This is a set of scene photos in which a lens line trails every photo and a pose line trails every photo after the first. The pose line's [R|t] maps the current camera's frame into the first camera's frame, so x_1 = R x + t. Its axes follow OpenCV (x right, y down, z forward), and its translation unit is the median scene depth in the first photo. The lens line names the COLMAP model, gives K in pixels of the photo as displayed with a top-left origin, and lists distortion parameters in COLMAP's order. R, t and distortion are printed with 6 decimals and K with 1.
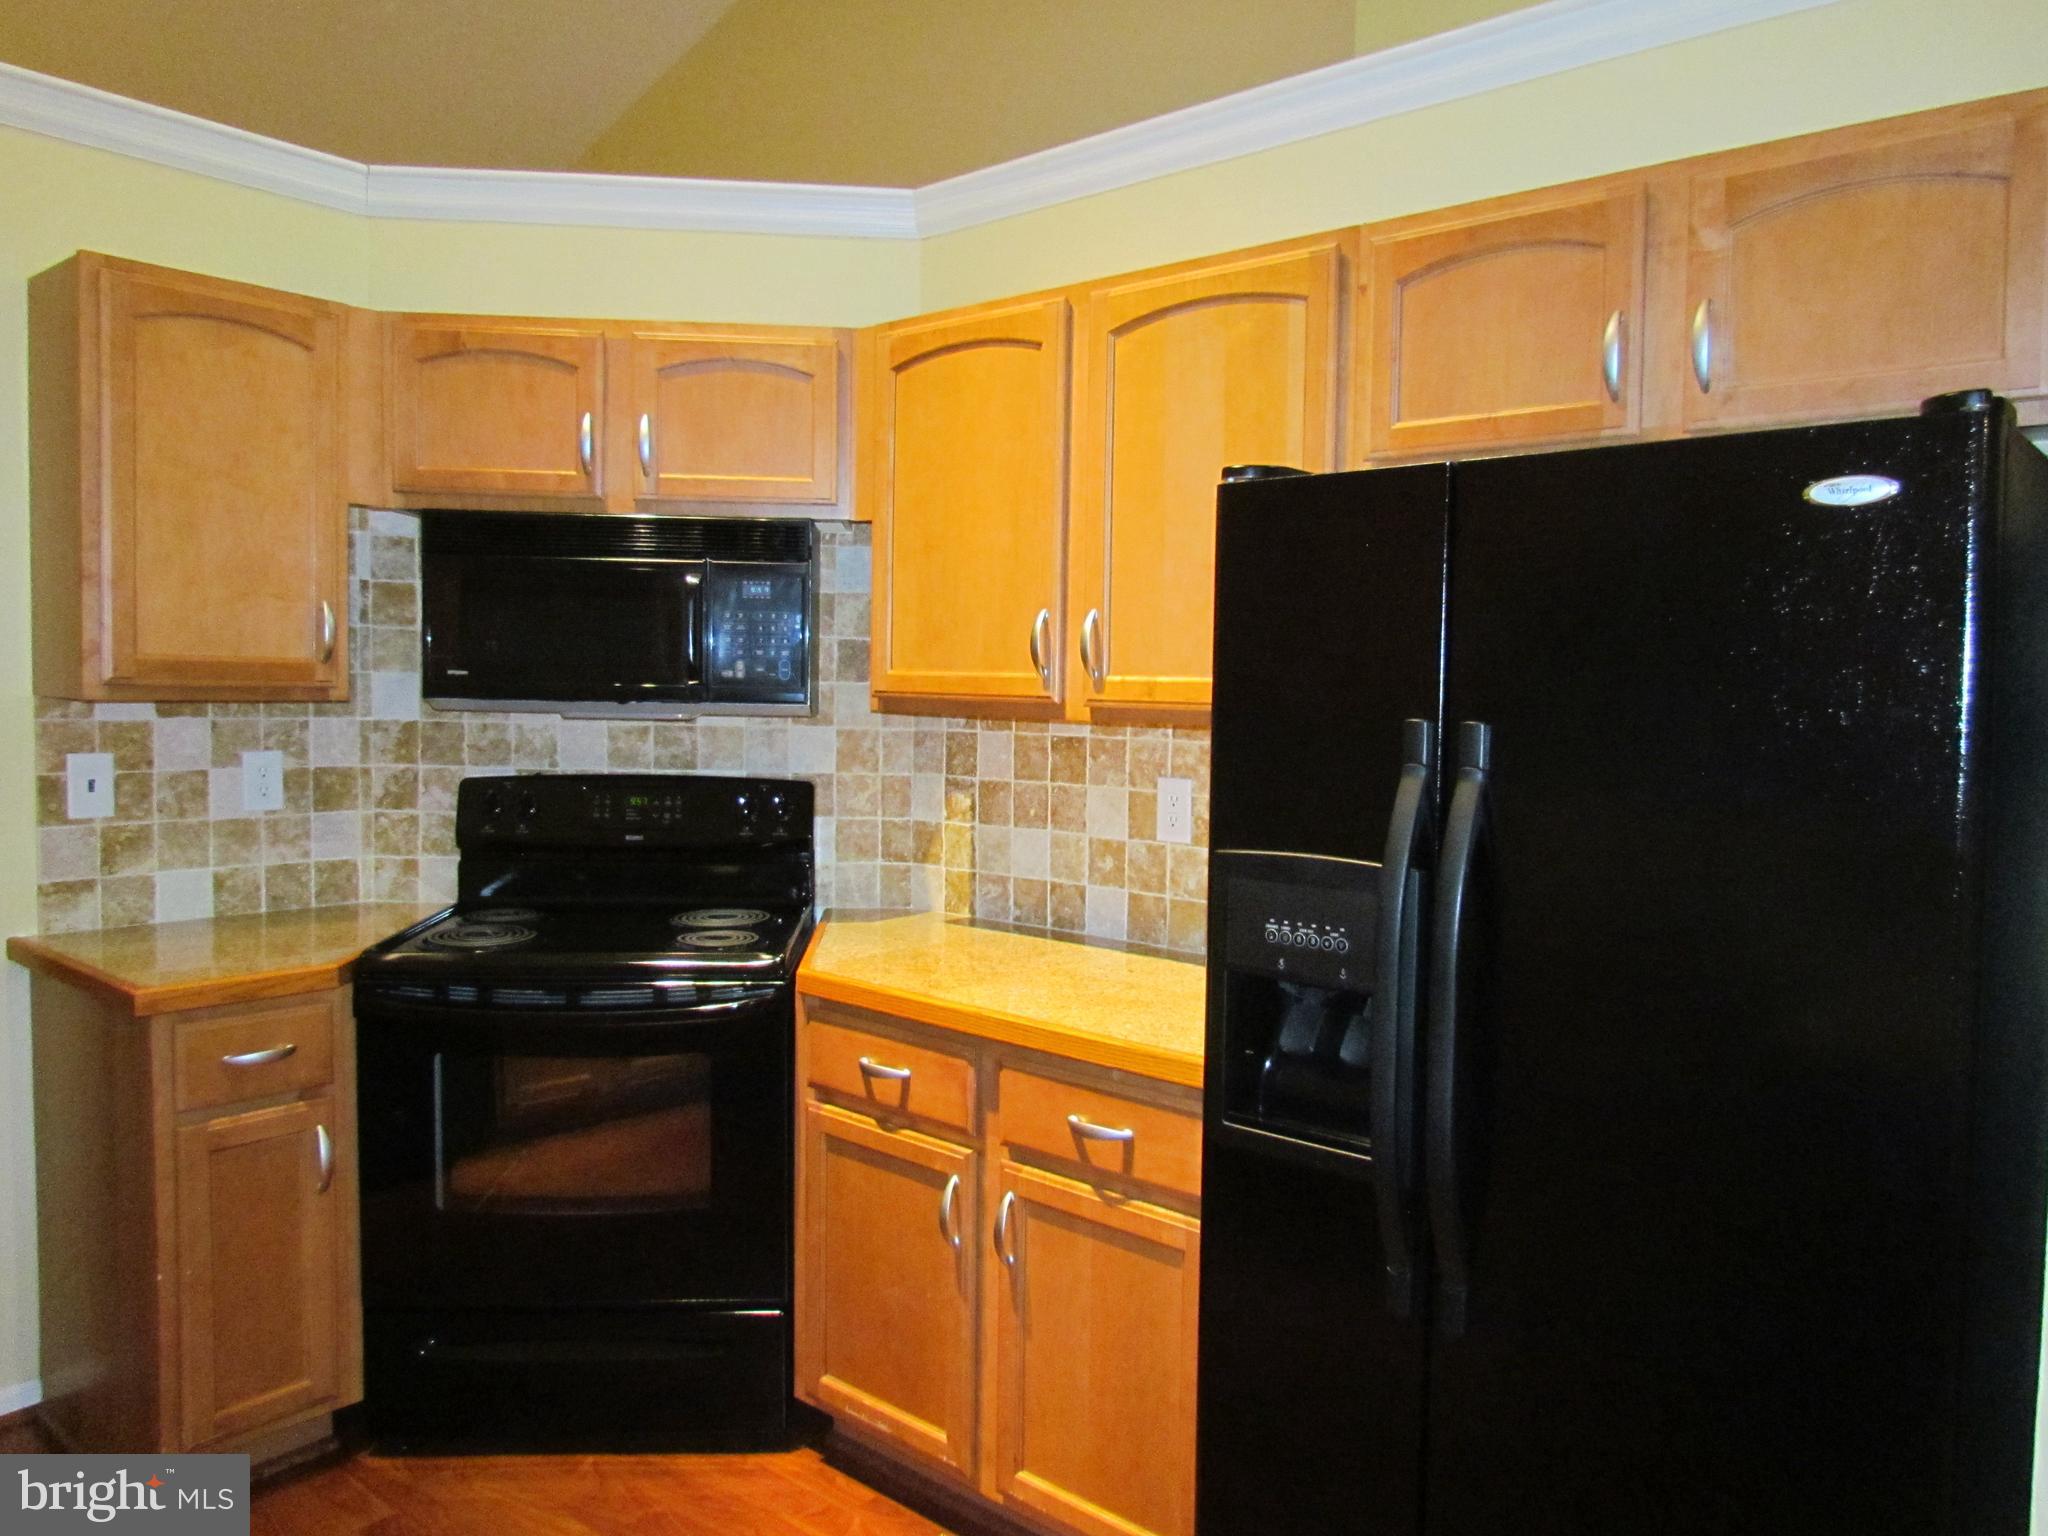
lens RADIAL K [[1443.5, 0, 1012.9], [0, 1443.5, 773.2], [0, 0, 1]] dist [-0.025603, -0.000254]
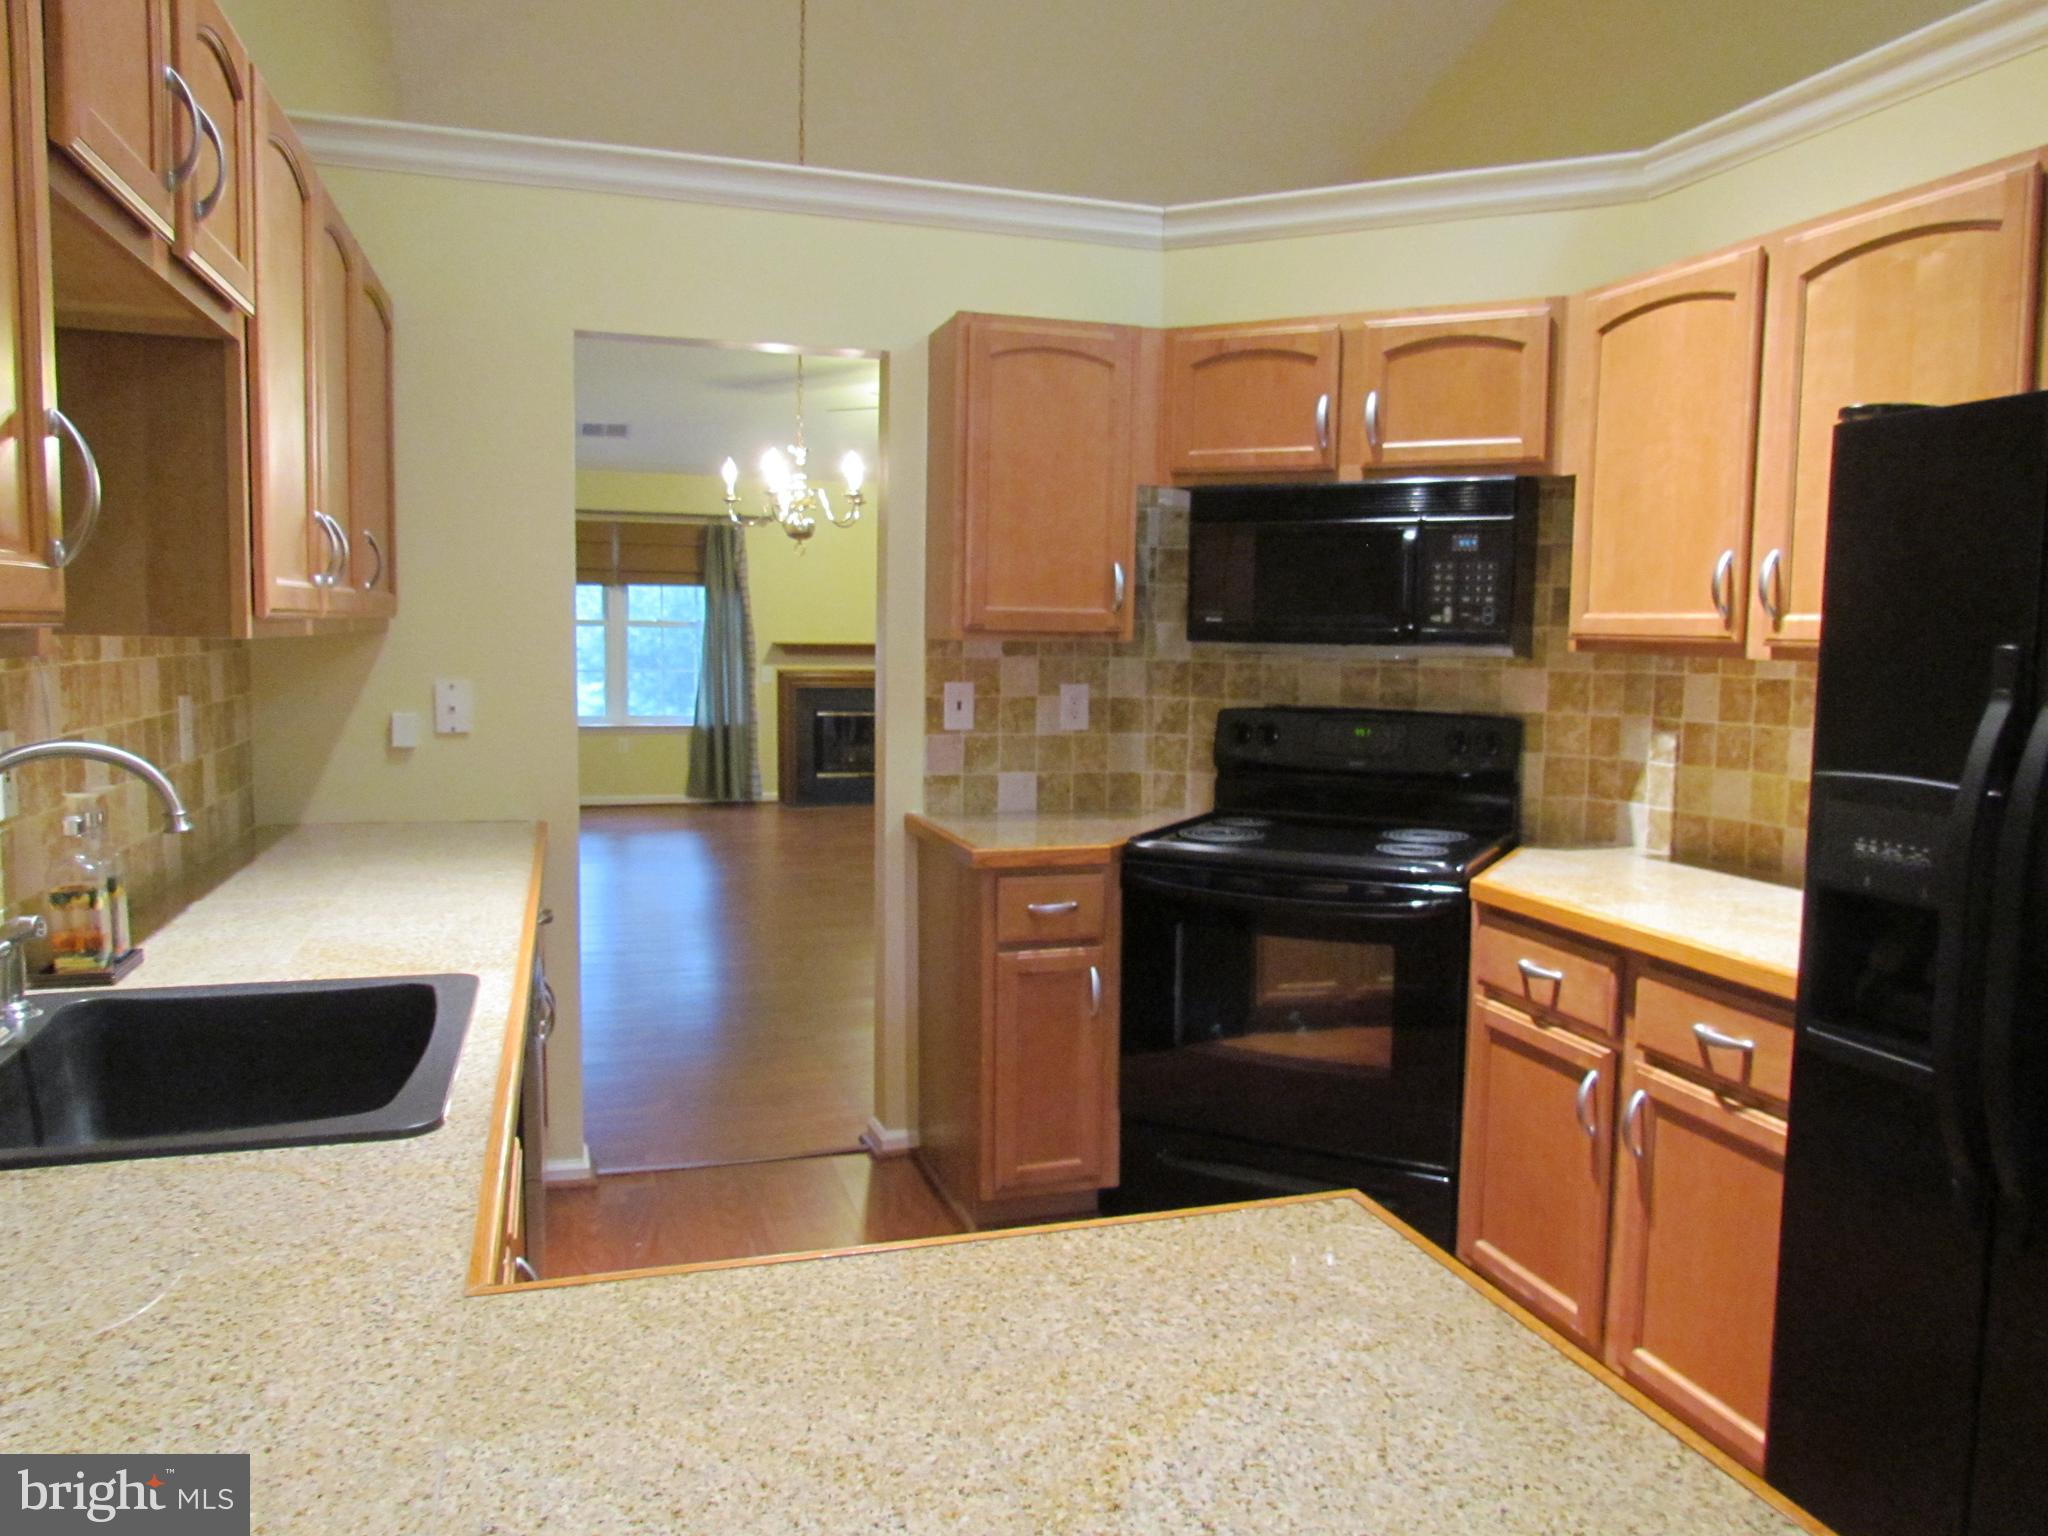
lens RADIAL K [[1443.5, 0, 1012.9], [0, 1443.5, 773.2], [0, 0, 1]] dist [-0.025603, -0.000254]
pose [[0.845535, 0.046232, -0.531915, 0.127417], [-0.032159, 0.998845, 0.035695, 0.021919], [0.532951, -0.013076, 0.846045, -0.129982]]
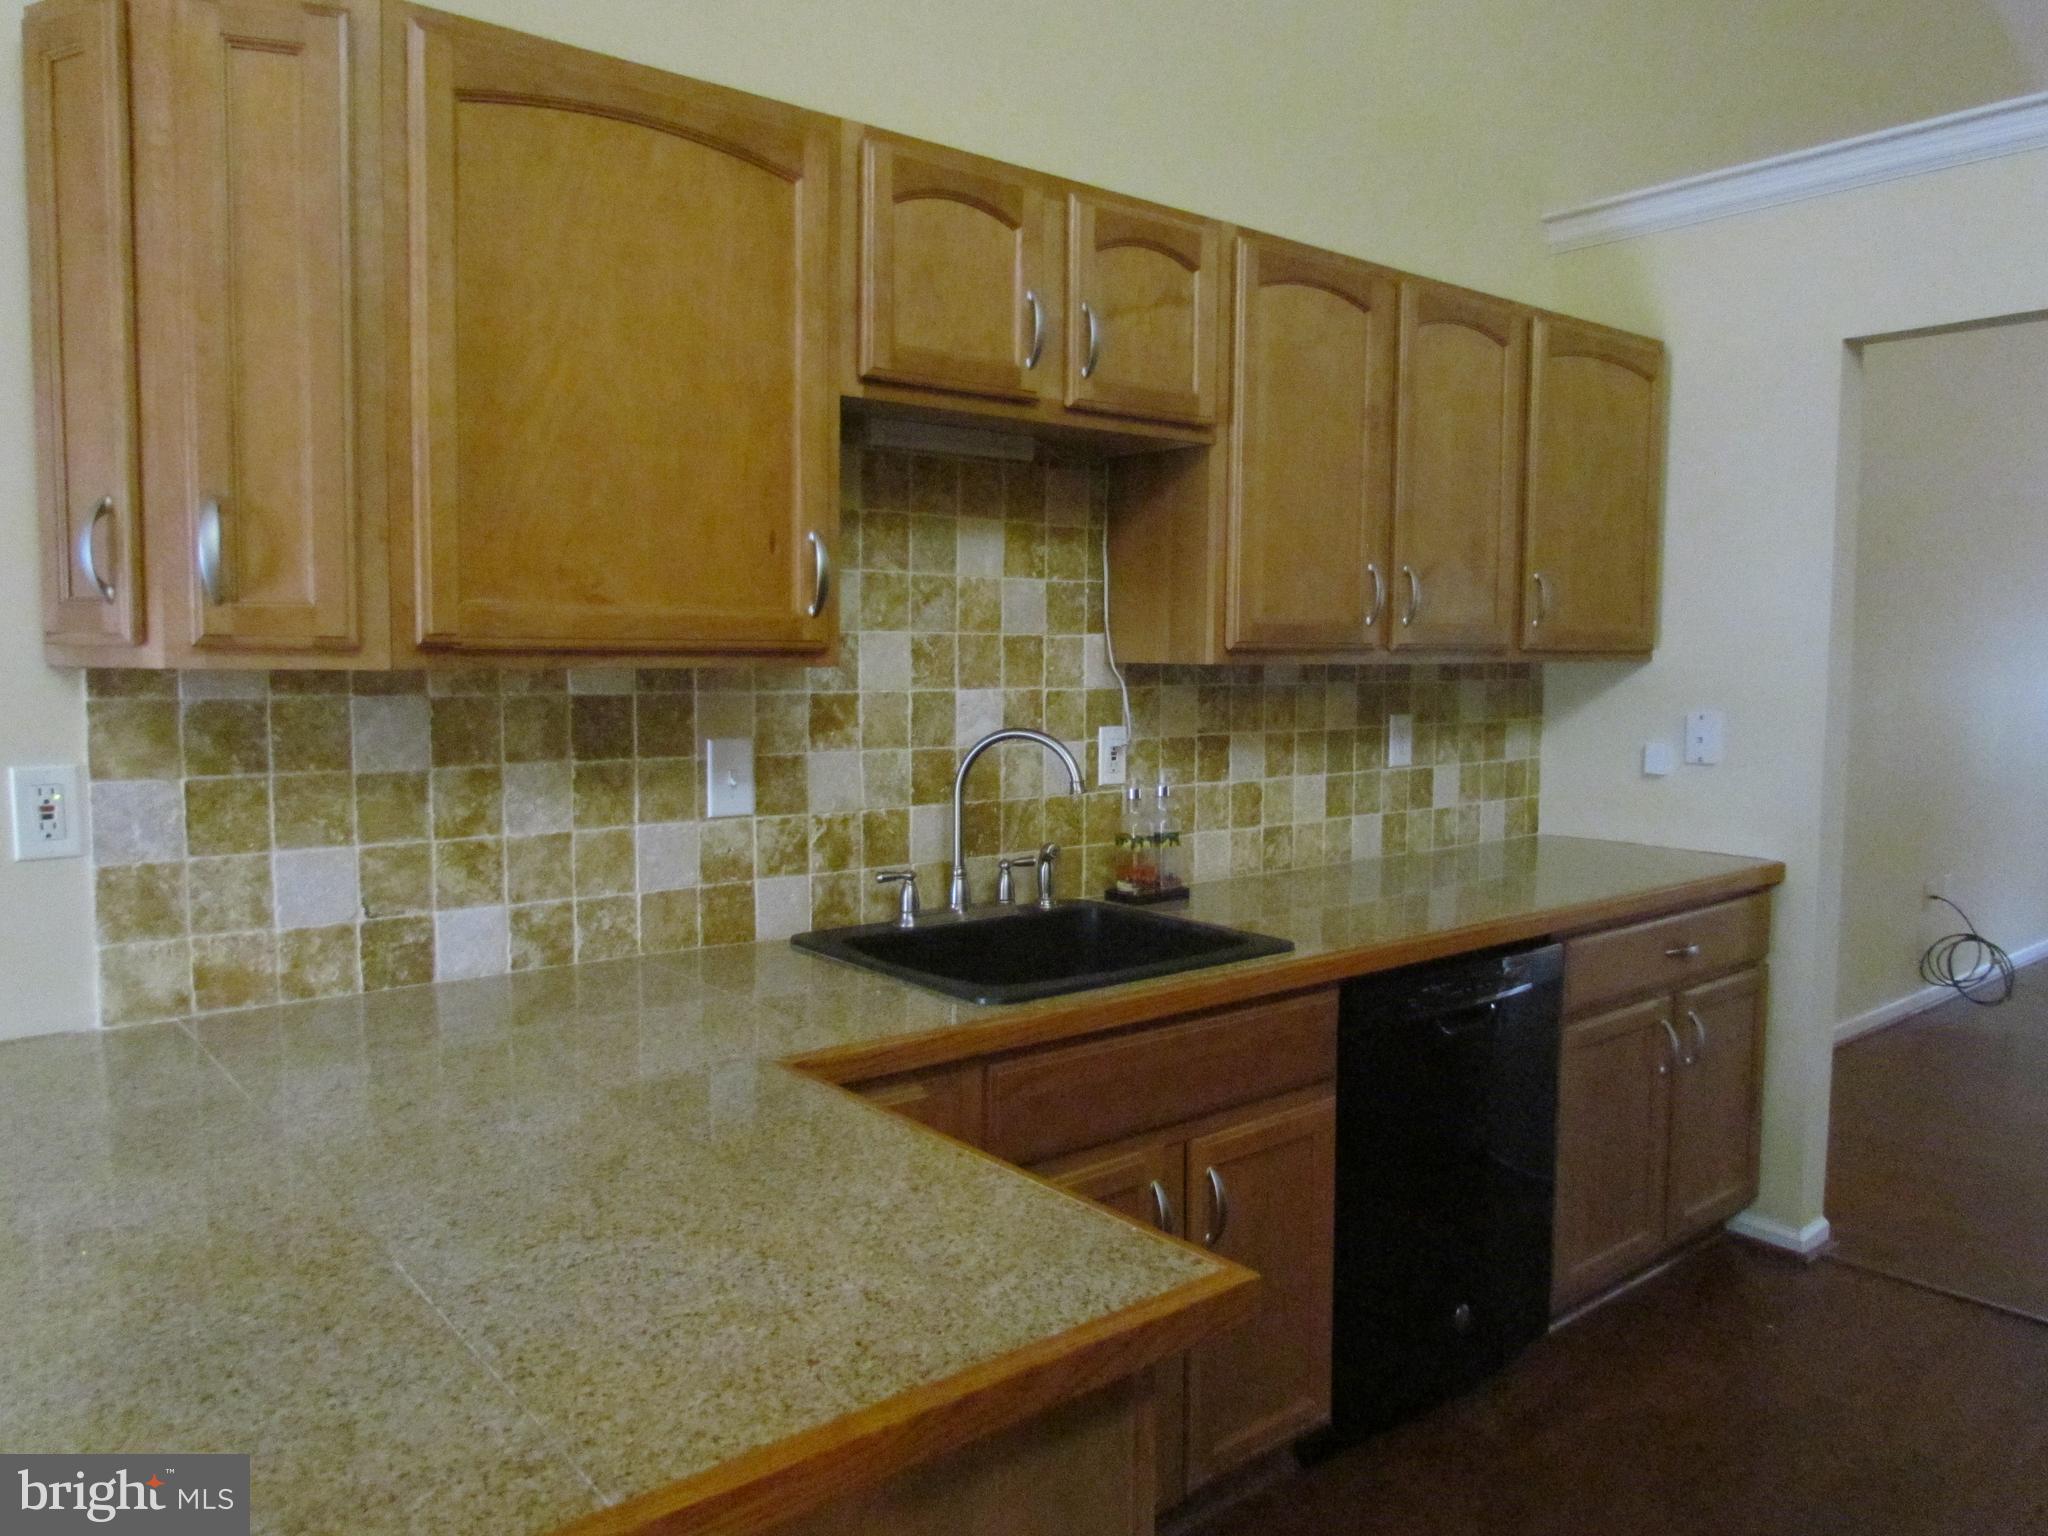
lens RADIAL K [[1443.5, 0, 1012.9], [0, 1443.5, 773.2], [0, 0, 1]] dist [-0.025603, -0.000254]
pose [[-0.181204, 0.062030, -0.981487, 0.767627], [-0.075140, 0.994218, 0.076707, -0.022119], [0.980571, 0.087649, -0.175495, 0.998363]]
